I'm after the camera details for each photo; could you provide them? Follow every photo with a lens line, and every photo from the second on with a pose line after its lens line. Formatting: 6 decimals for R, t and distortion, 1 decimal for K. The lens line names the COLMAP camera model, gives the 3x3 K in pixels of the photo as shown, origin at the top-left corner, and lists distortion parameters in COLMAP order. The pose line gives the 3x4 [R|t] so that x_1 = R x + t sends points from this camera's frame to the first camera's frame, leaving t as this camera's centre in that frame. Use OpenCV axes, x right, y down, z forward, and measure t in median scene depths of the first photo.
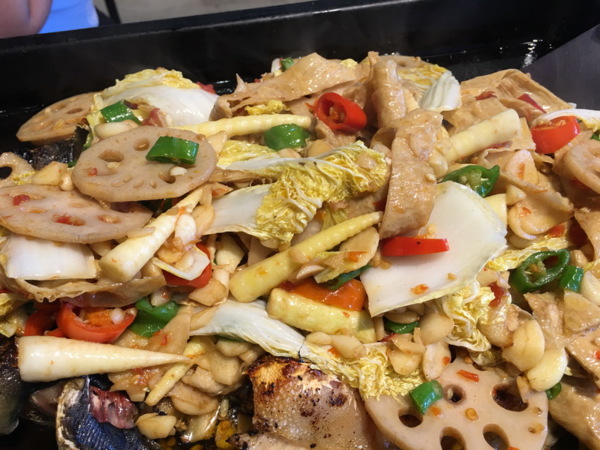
lens RADIAL K [[517.5, 0, 299.6], [0, 517.5, 229.2], [0, 0, 1]] dist [0.030015, -0.050735]
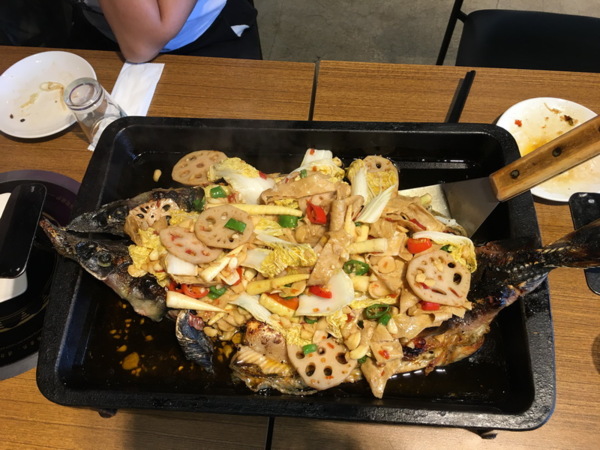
lens RADIAL K [[517.5, 0, 295.9], [0, 517.5, 223.4], [0, 0, 1]] dist [0.030015, -0.050735]
pose [[0.962405, 0.224028, -0.153582, 0.414856], [-0.188040, 0.957560, 0.218449, -0.792280], [0.196002, -0.181357, 0.963687, -1.325528]]
